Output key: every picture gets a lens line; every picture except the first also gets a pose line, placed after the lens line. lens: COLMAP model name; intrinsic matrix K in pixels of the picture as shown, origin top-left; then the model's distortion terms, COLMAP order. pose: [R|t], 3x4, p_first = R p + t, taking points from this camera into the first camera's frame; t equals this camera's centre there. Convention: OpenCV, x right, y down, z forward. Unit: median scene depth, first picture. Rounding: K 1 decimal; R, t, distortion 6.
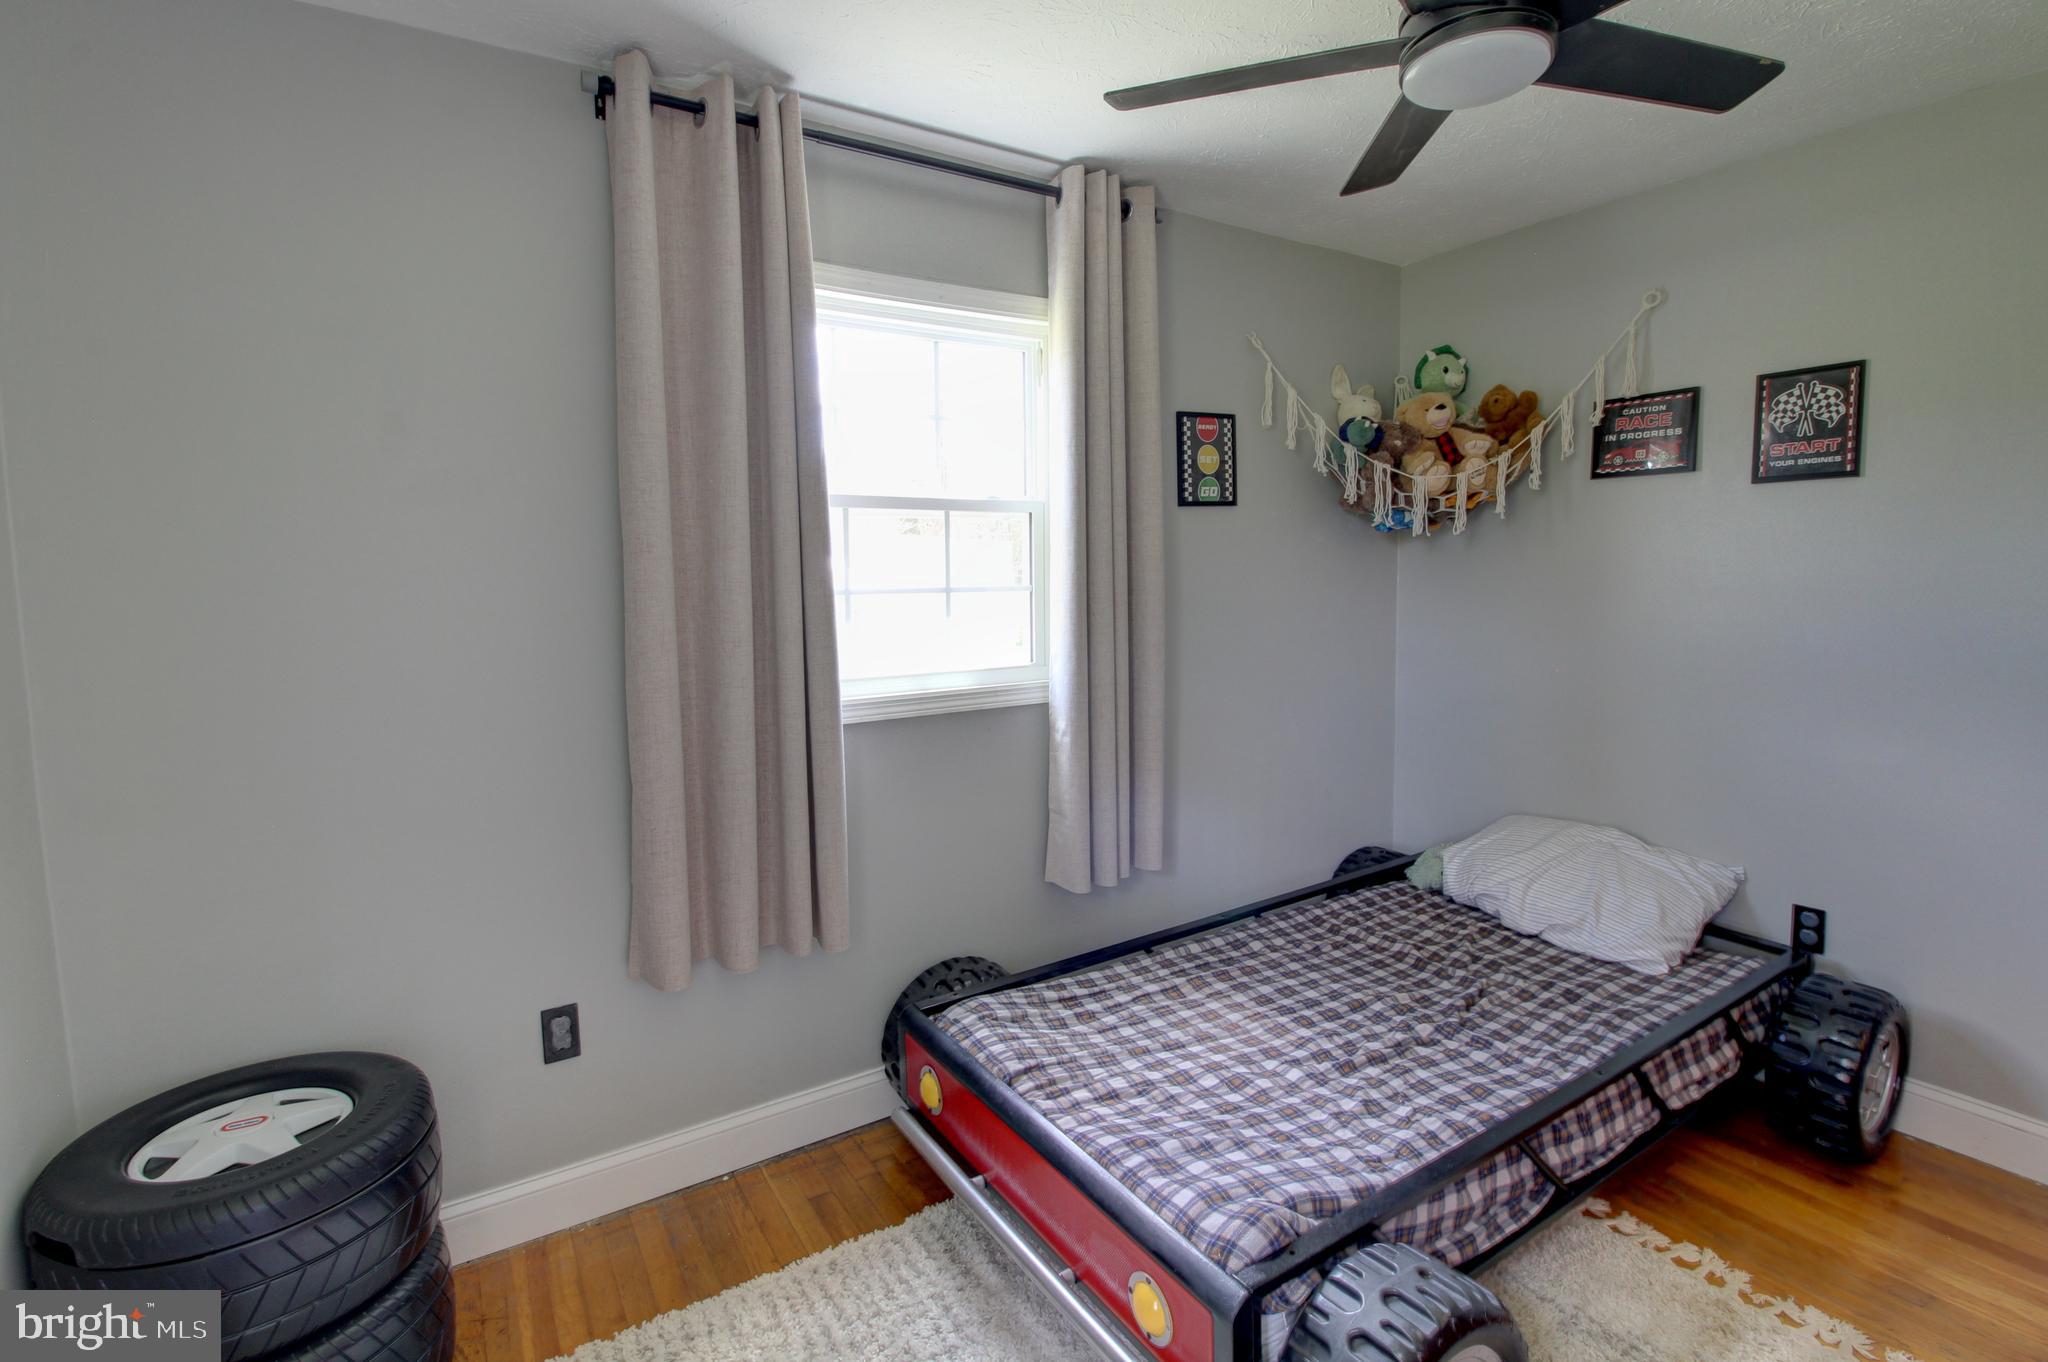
lens RADIAL K [[921.7, 0, 1049.5], [0, 921.7, 646.8], [0, 0, 1]] dist [0.001725, -0.012785]
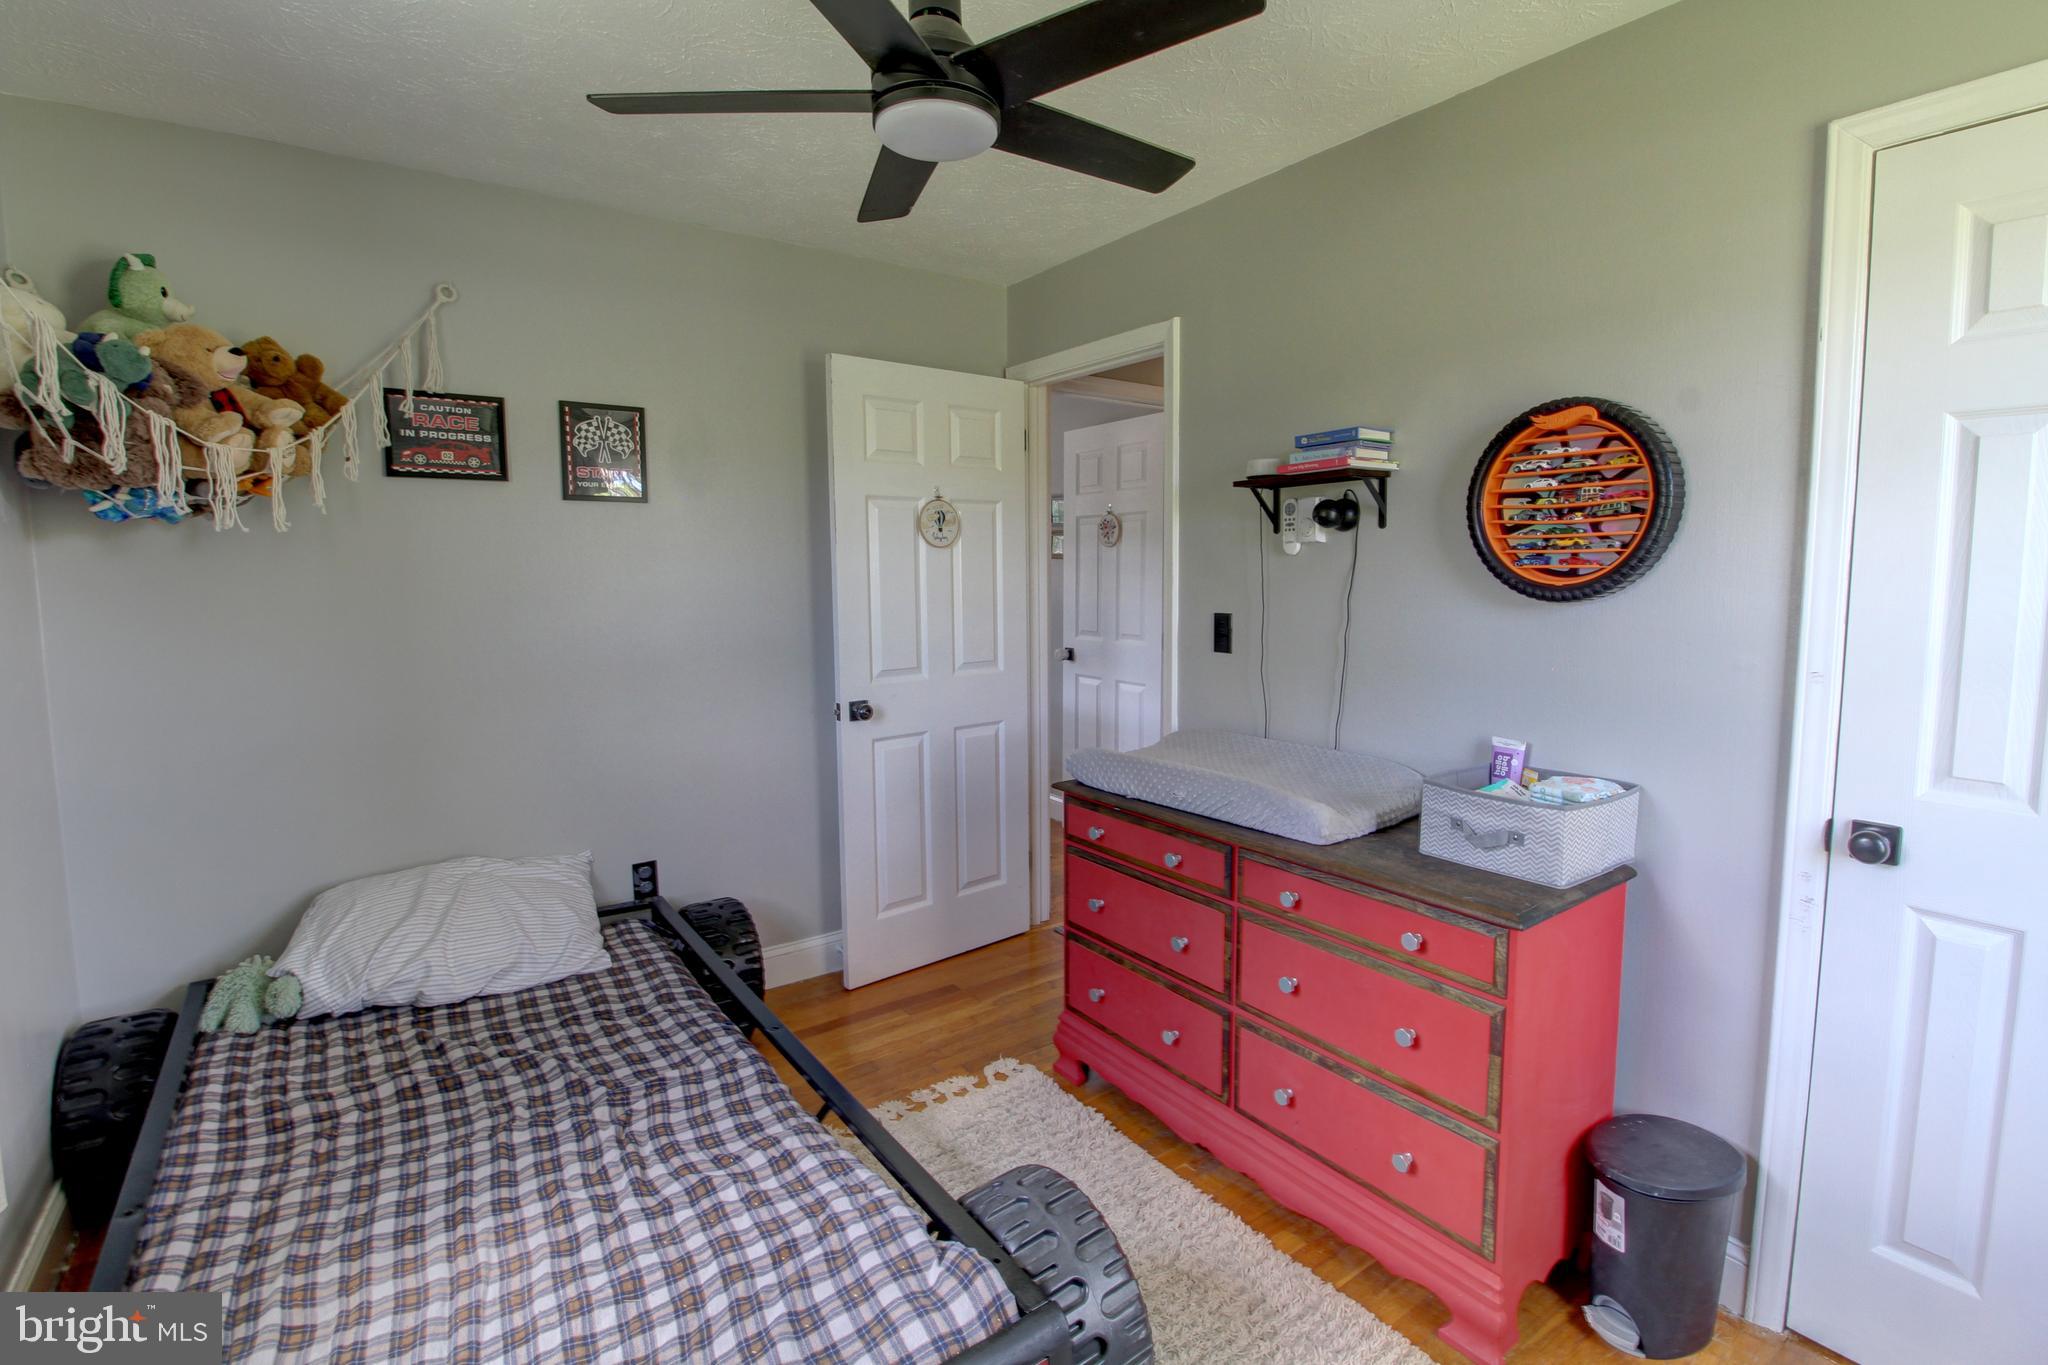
lens RADIAL K [[921.7, 0, 1049.5], [0, 921.7, 648.3], [0, 0, 1]] dist [0.001725, -0.012785]
pose [[-0.020159, -0.074234, 0.997037, -0.349204], [0.085748, 0.993437, 0.075700, -0.036732], [-0.996113, 0.087020, -0.013661, 0.460888]]
